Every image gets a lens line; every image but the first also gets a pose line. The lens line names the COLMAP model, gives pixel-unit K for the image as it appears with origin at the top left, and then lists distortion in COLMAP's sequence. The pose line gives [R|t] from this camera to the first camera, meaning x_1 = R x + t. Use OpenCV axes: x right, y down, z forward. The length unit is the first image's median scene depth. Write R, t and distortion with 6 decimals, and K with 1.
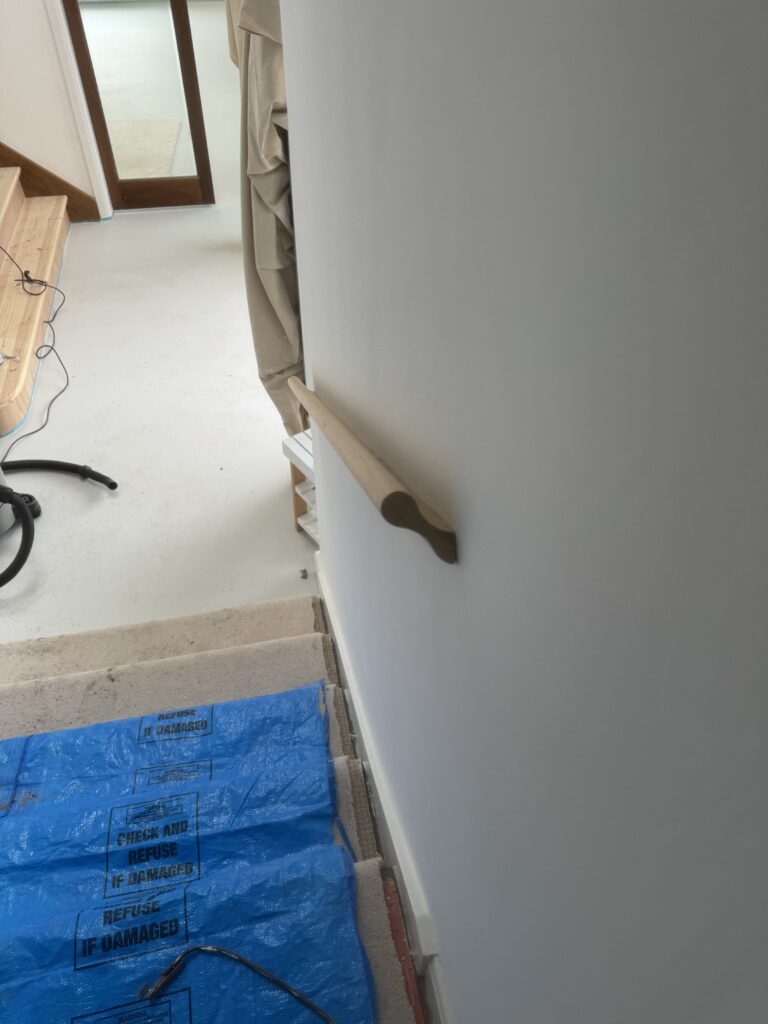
lens RADIAL K [[730.5, 0, 386.9], [0, 730.5, 515.9], [0, 0, 1]] dist [0.048927, -0.067754]
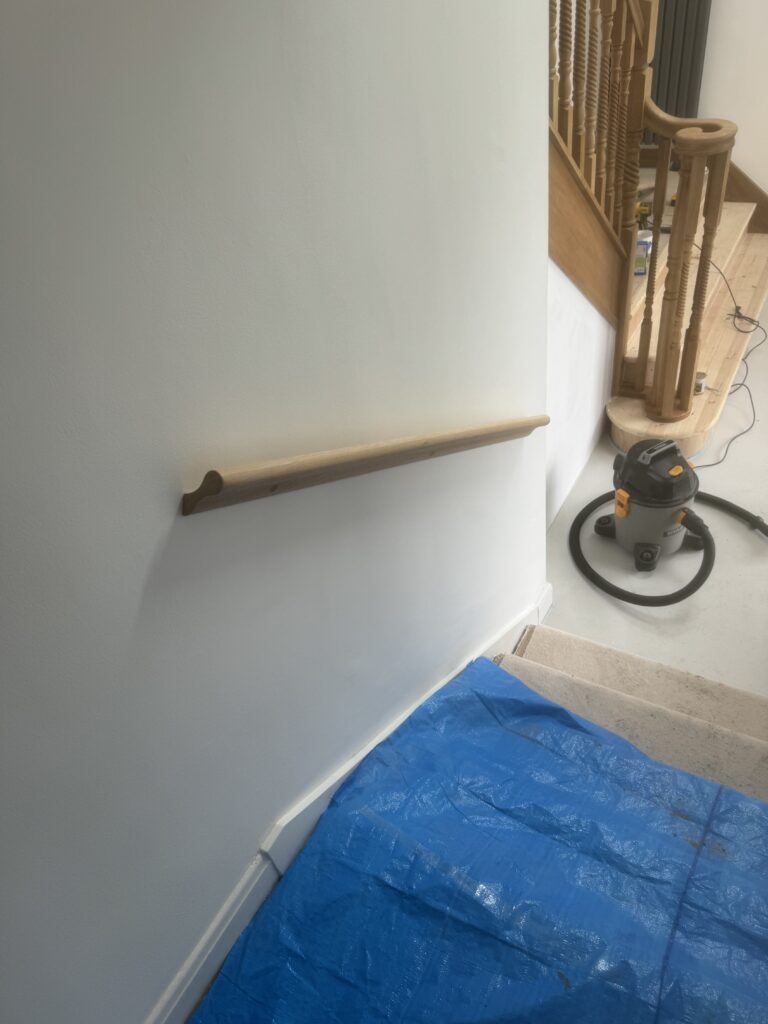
lens RADIAL K [[730.5, 0, 386.9], [0, 730.5, 515.9], [0, 0, 1]] dist [0.048927, -0.067754]
pose [[0.738486, 0.339872, -0.582345, -0.240594], [-0.354620, 0.930347, 0.093272, 0.017144], [0.573483, 0.137631, 0.807573, -0.079250]]
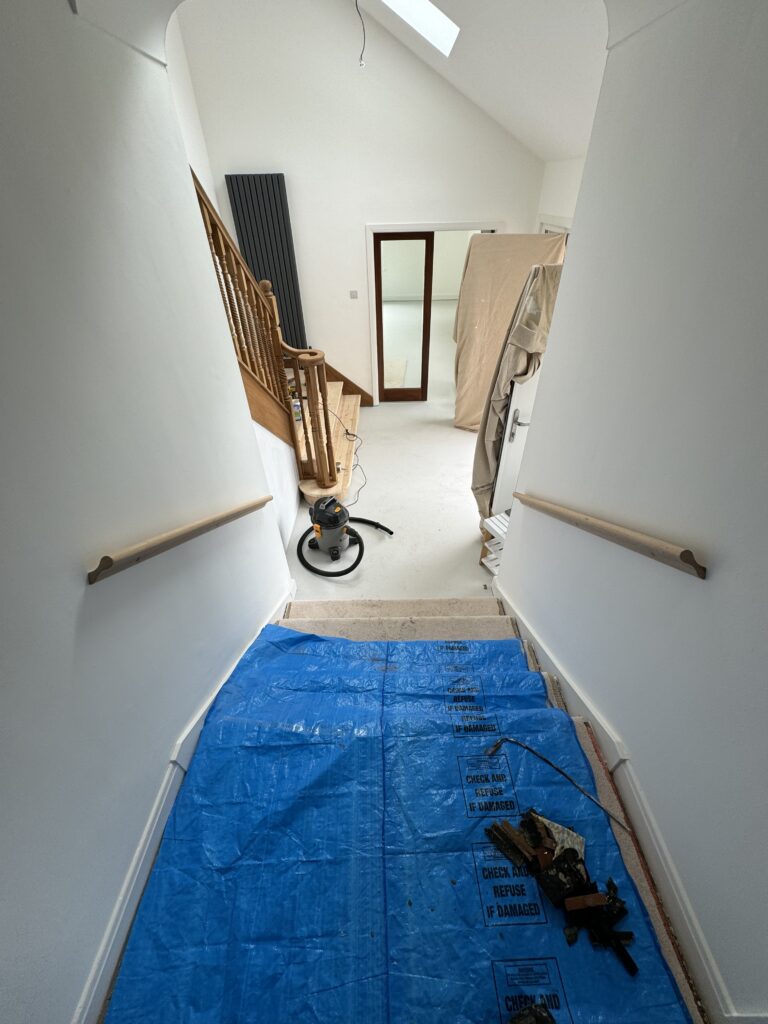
lens RADIAL K [[407.9, 0, 386.0], [0, 407.9, 515.2], [0, 0, 1]] dist [0.000687, 0.000030]
pose [[0.977589, 0.096278, -0.187216, -0.196624], [-0.116308, 0.988256, -0.099105, 0.029354], [0.175475, 0.118659, 0.977307, -0.171291]]
